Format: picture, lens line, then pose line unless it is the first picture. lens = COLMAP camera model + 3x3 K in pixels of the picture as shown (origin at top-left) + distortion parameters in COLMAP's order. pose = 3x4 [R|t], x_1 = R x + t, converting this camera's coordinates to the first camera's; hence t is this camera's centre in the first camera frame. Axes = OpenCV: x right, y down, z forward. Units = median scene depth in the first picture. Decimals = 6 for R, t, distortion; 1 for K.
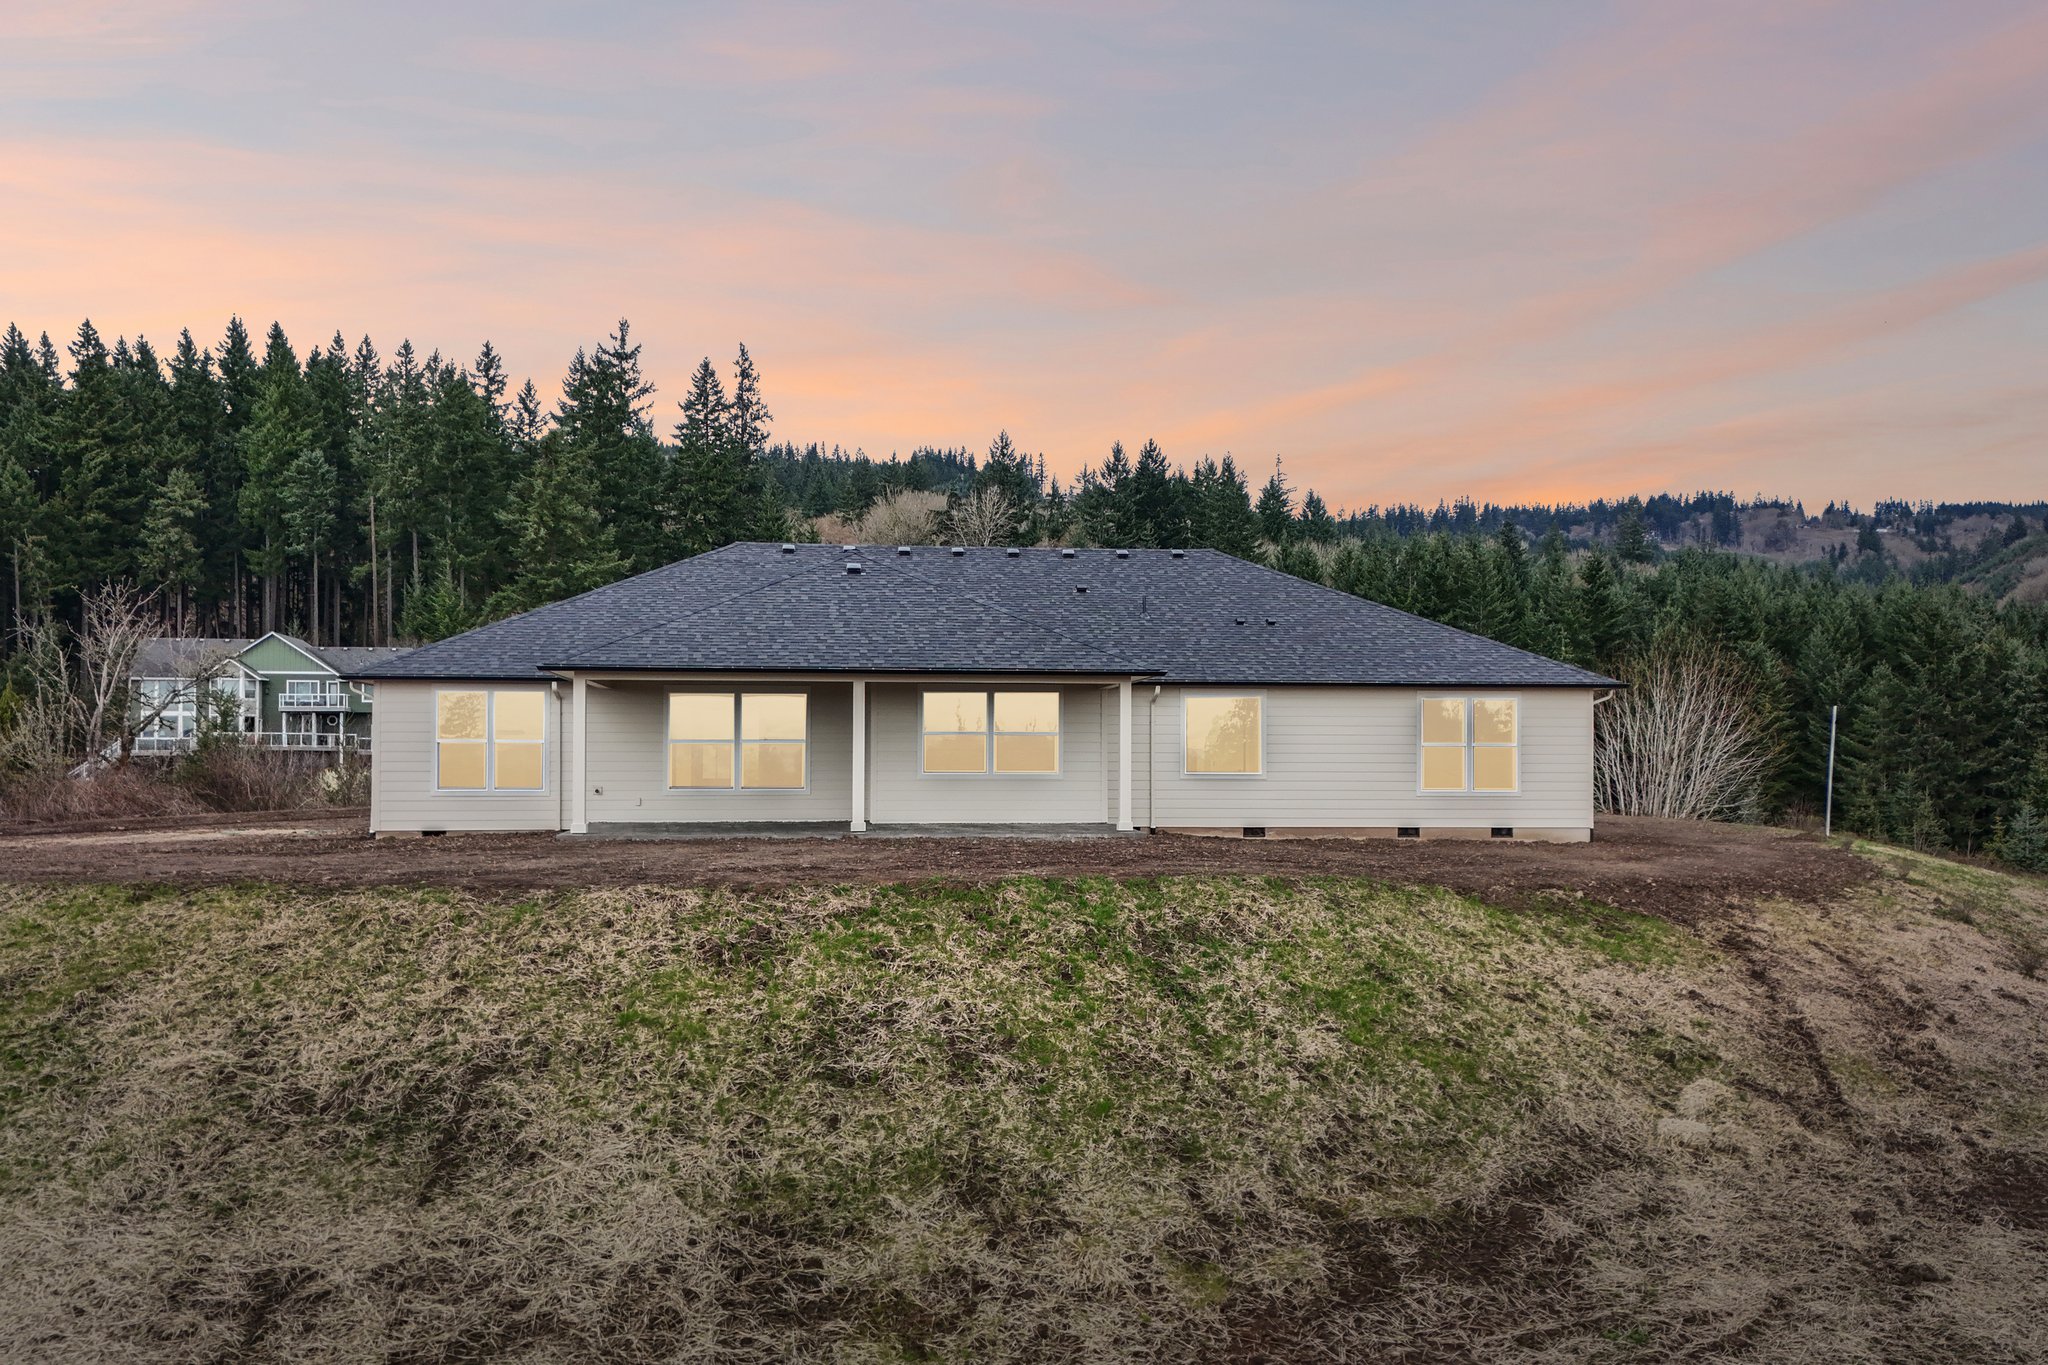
lens RADIAL K [[1797.8, 0, 1025.9], [0, 1797.8, 761.4], [0, 0, 1]] dist [0.092868, -0.119246]
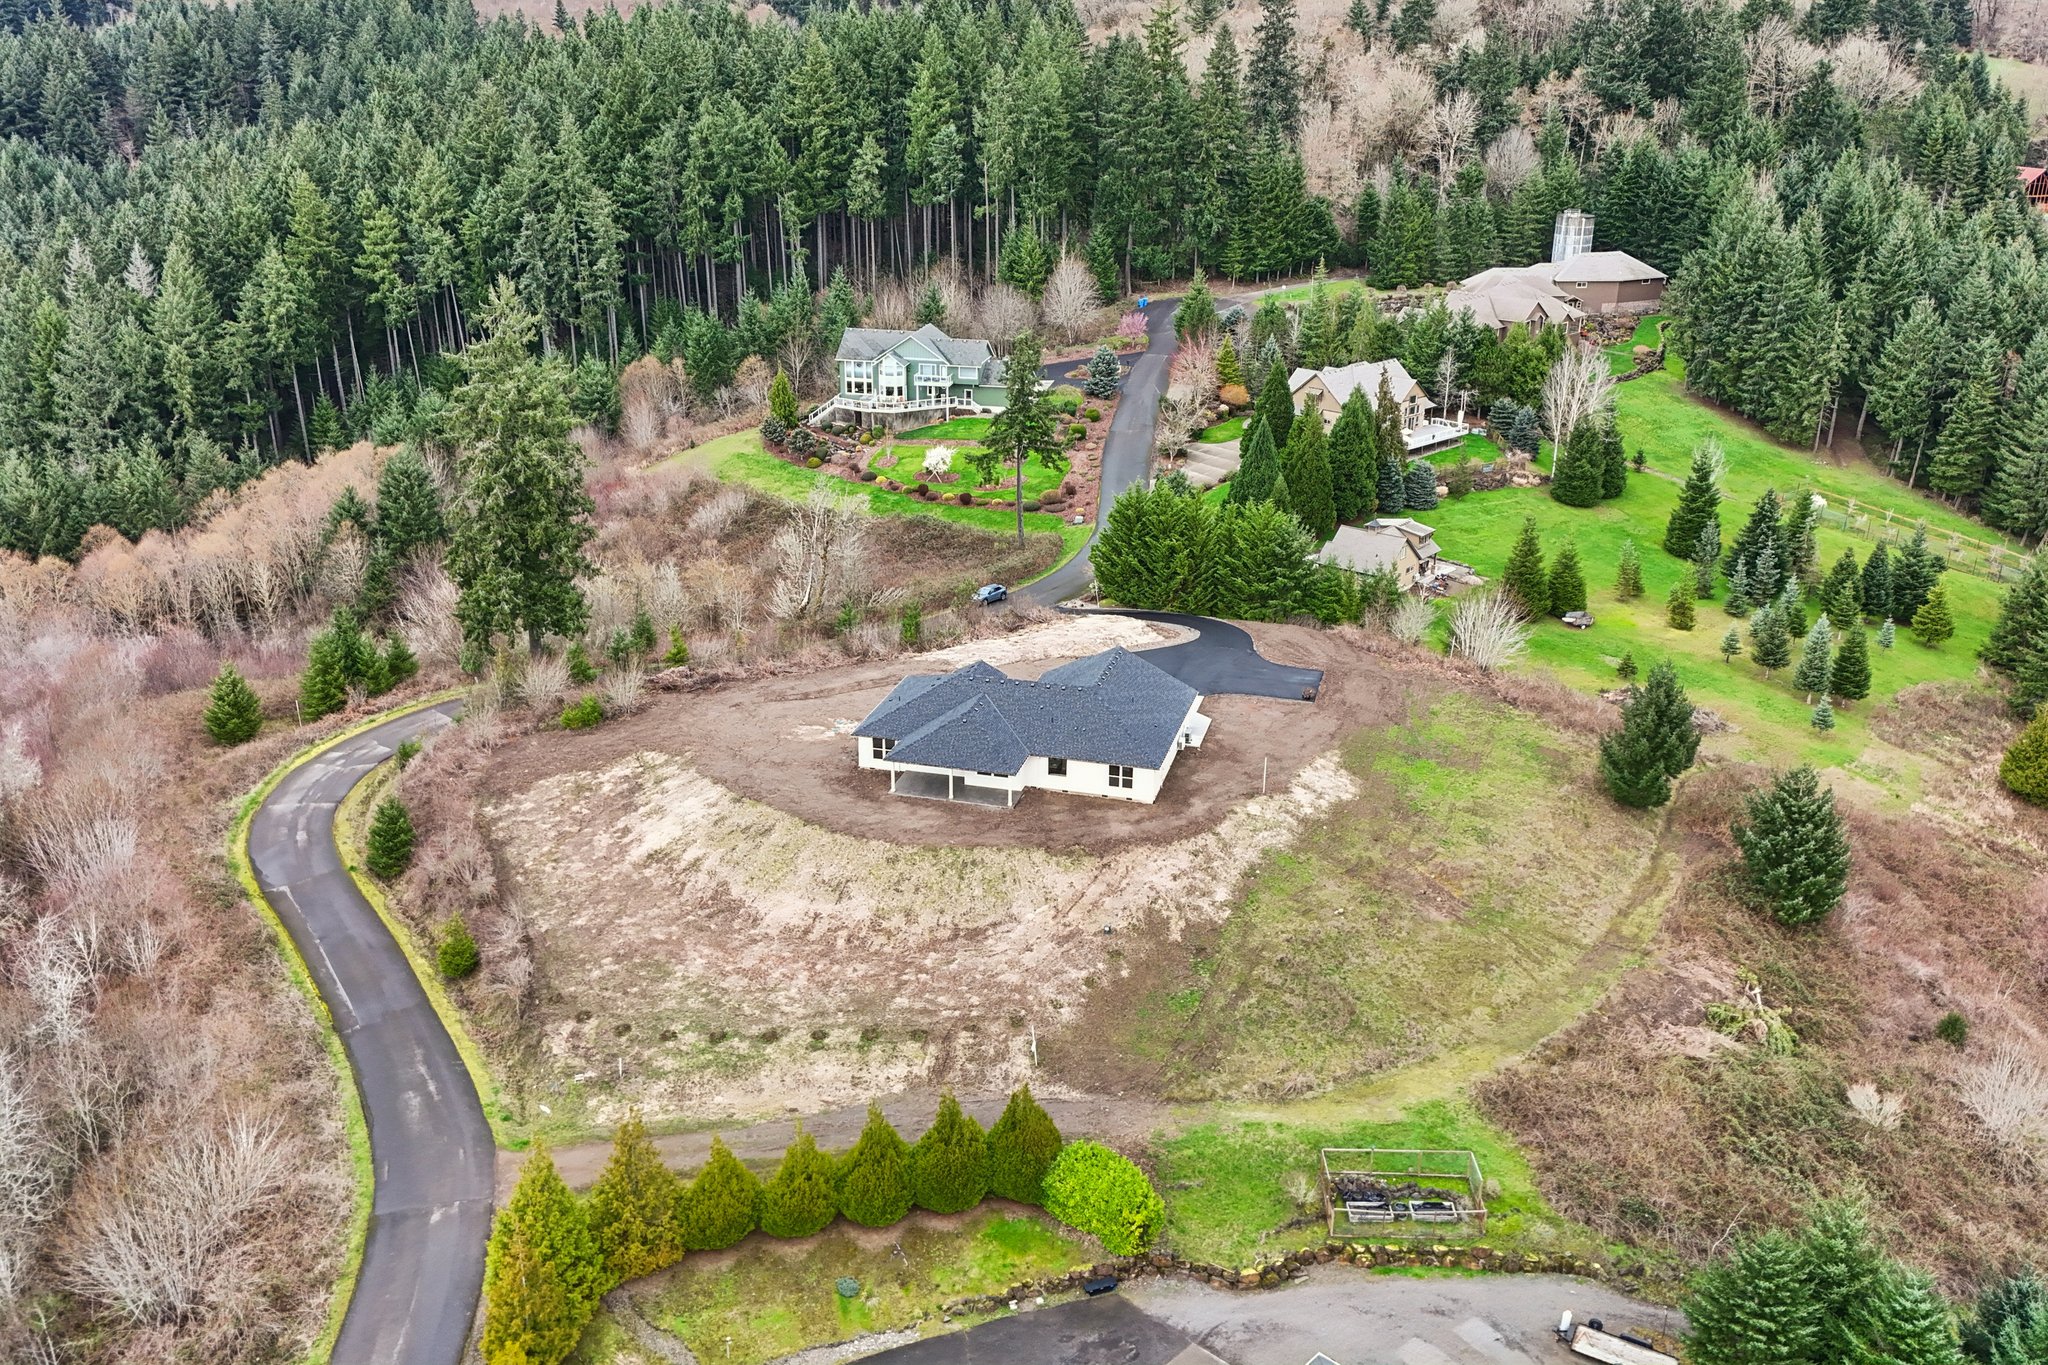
lens RADIAL K [[1797.8, 0, 1042.2], [0, 1797.8, 727.0], [0, 0, 1]] dist [0.092868, -0.119246]
pose [[0.930630, 0.145722, -0.335698, 0.246826], [-0.007393, 0.924601, 0.380865, -0.283591], [0.365887, -0.351963, 0.861539, -0.417915]]
